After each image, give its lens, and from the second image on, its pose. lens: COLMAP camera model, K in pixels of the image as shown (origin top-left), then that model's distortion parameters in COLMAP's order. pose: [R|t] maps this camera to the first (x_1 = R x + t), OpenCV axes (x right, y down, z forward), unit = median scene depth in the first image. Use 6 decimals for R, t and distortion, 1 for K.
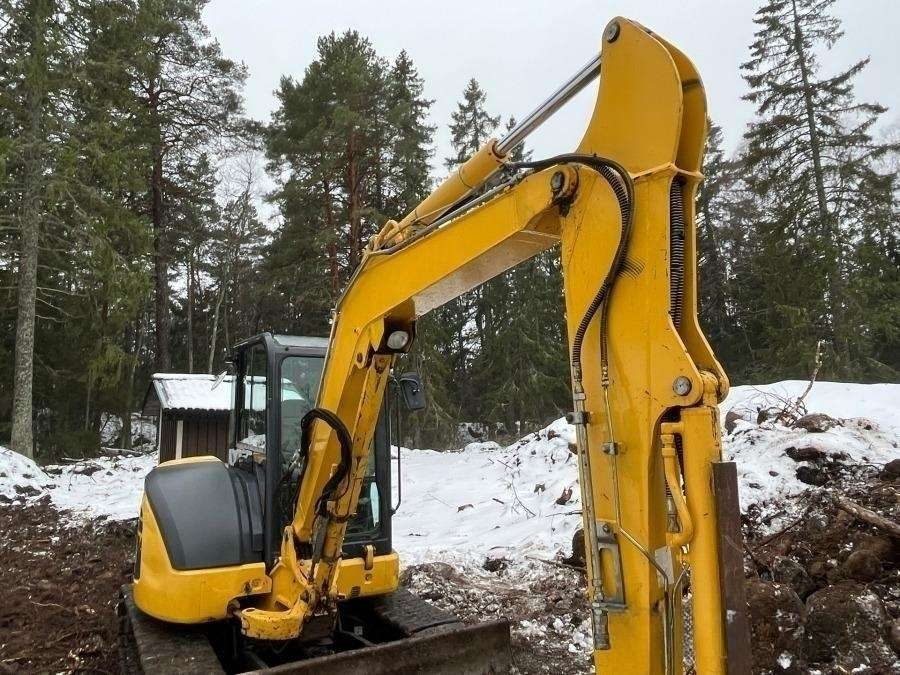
lens RADIAL K [[613.0, 0, 452.7], [0, 613.0, 334.5], [0, 0, 1]] dist [-0.001140, -0.003466]
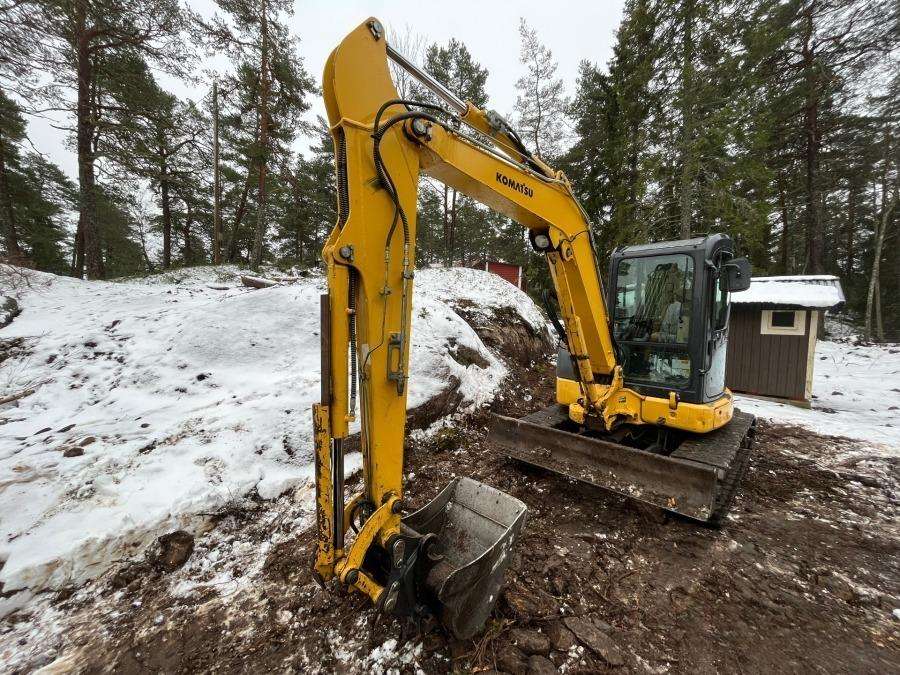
lens RADIAL K [[365.1, 0, 447.7], [0, 365.1, 338.4], [0, 0, 1]] dist [-0.003196, 0.000145]
pose [[0.241111, 0.075553, -0.967552, 0.362856], [0.112666, 0.988045, 0.105230, 0.061578], [0.963936, -0.134382, 0.229717, 0.249264]]
